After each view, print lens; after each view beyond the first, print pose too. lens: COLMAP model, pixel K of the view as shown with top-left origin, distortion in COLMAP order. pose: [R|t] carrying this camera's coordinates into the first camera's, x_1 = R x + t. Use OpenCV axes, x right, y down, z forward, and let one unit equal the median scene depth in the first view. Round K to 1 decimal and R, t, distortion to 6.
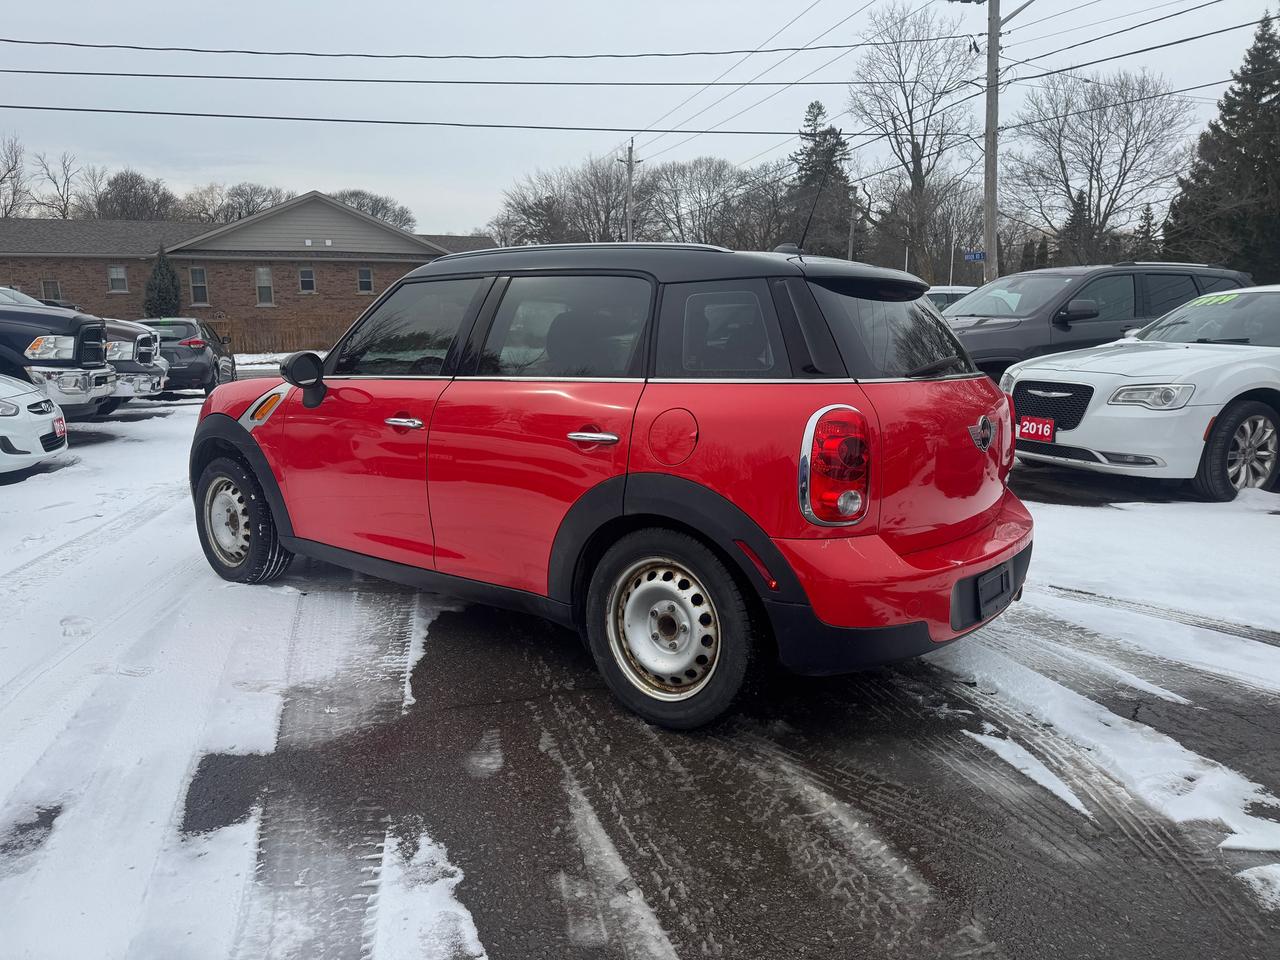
lens RADIAL K [[911.0, 0, 640.0], [0, 911.0, 480.0], [0, 0, 1]] dist [0.081560, -0.097460]
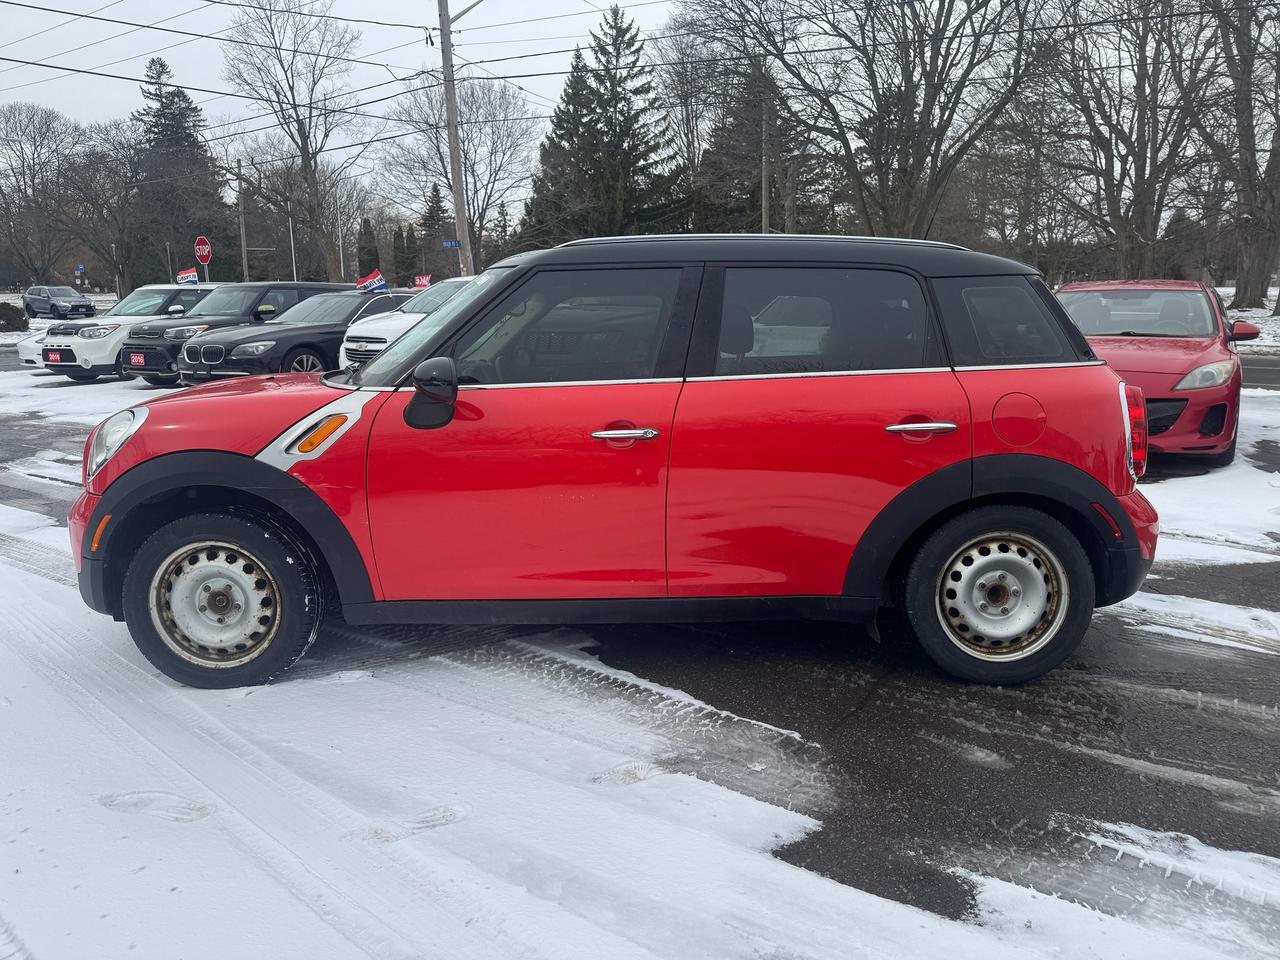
lens RADIAL K [[917.8, 0, 635.8], [0, 917.8, 477.0], [0, 0, 1]] dist [0.027701, -0.030711]
pose [[0.777153, -0.116461, 0.618442, -0.152958], [0.106992, 0.992872, 0.052522, -0.013006], [-0.620150, 0.025351, 0.784073, 0.063559]]
